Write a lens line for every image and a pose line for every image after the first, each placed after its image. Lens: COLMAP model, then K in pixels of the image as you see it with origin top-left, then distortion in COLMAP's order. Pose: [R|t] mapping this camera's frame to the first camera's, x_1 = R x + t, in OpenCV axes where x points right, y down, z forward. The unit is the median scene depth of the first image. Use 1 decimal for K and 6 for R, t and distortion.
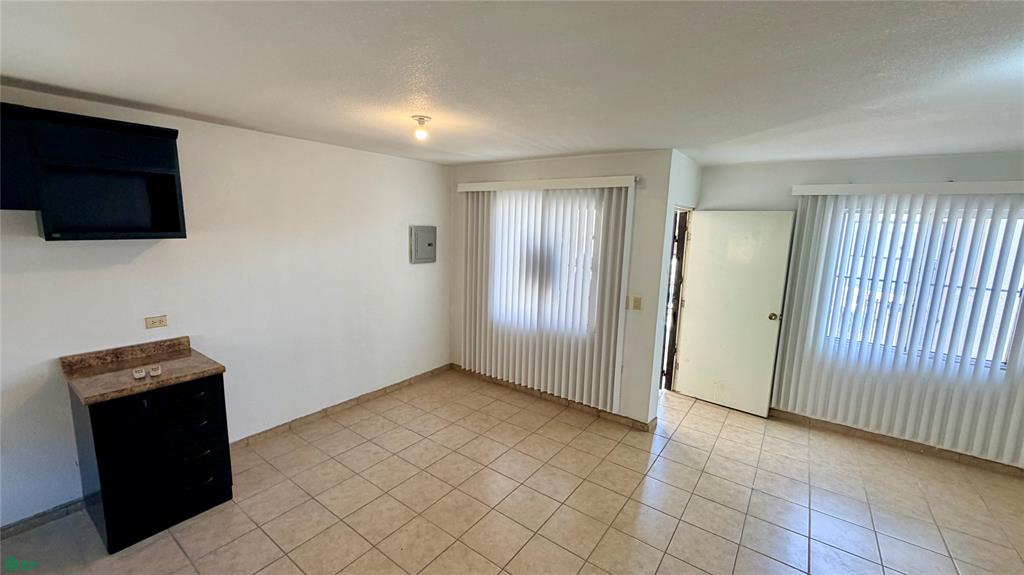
lens RADIAL K [[406.8, 0, 507.5], [0, 406.8, 289.1], [0, 0, 1]] dist [-0.003301, 0.000760]
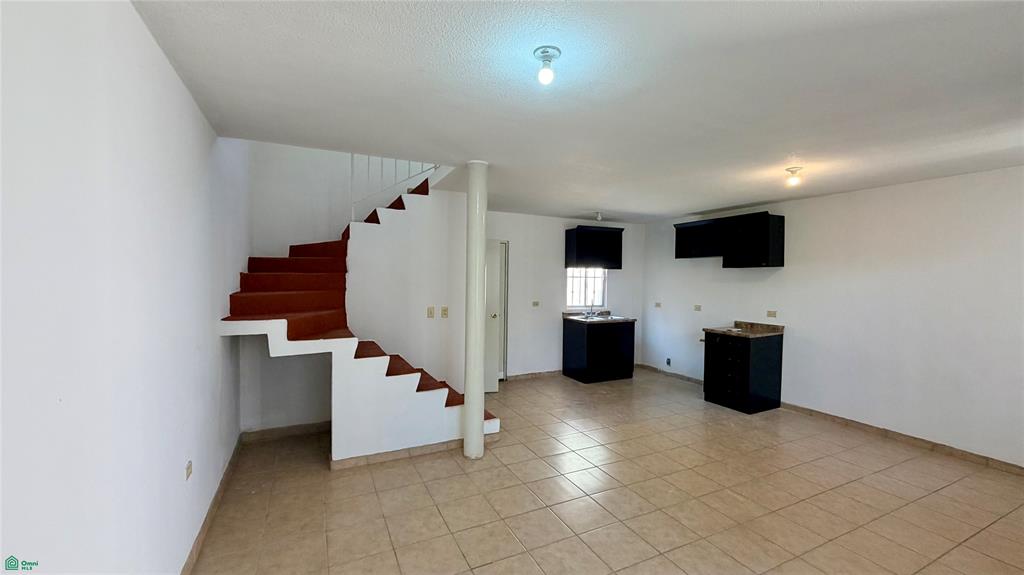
lens RADIAL K [[406.8, 0, 509.4], [0, 406.8, 287.3], [0, 0, 1]] dist [-0.003301, 0.000760]
pose [[-0.463461, -0.010395, -0.886056, 1.056169], [-0.164625, 0.983533, 0.074571, 0.016515], [0.870691, 0.180428, -0.457541, 0.633553]]
